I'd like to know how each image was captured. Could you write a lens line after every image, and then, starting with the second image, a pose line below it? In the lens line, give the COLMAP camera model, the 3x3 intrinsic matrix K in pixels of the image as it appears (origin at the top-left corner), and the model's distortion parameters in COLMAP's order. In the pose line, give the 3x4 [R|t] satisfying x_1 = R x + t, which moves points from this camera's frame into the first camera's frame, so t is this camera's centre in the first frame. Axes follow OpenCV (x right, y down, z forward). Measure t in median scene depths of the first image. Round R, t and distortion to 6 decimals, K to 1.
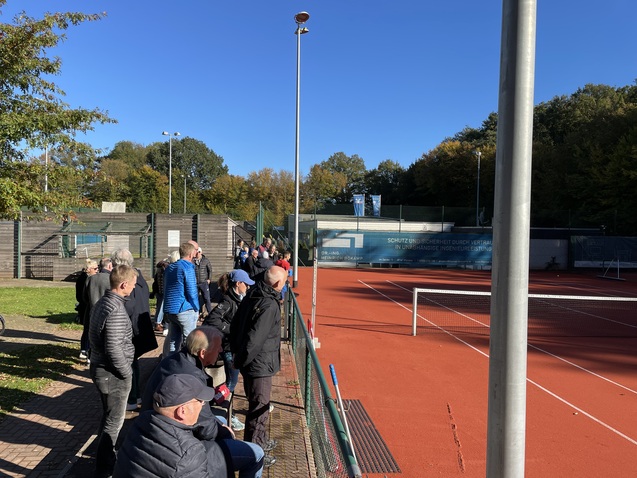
lens RADIAL K [[486.0, 0, 319.8], [0, 486.0, 241.9], [0, 0, 1]] dist [0.063296, -0.026571]
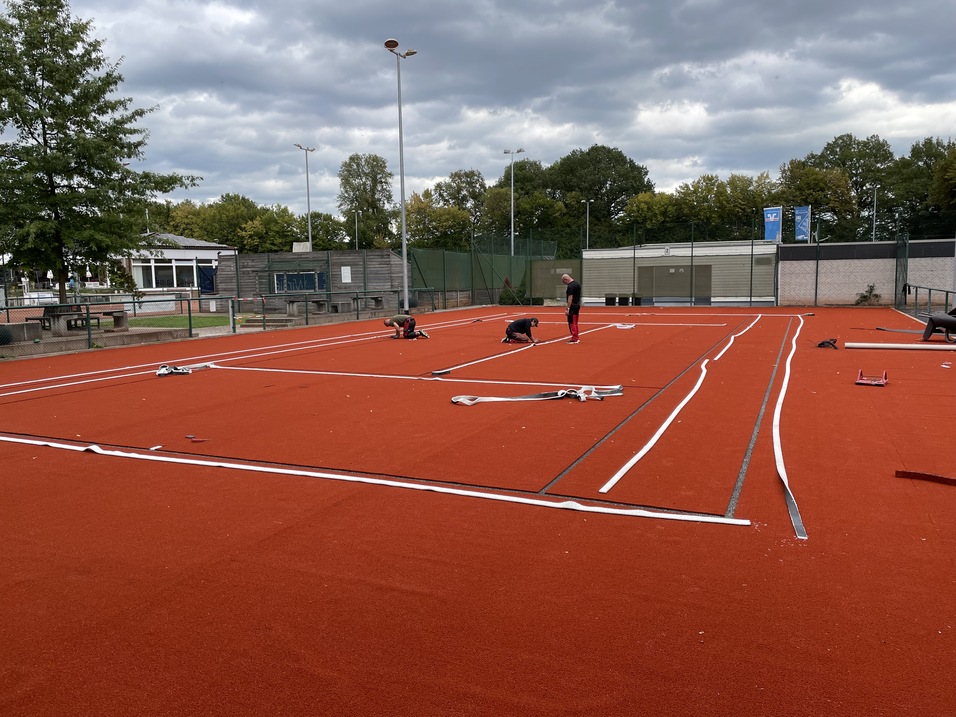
lens RADIAL K [[729.4, 0, 477.7], [0, 729.4, 356.8], [0, 0, 1]] dist [0.063296, -0.026571]
pose [[0.854075, 0.022127, -0.519679, 0.542644], [0.020458, 0.996893, 0.076067, 0.039822], [0.519747, -0.075599, 0.850969, -0.140118]]
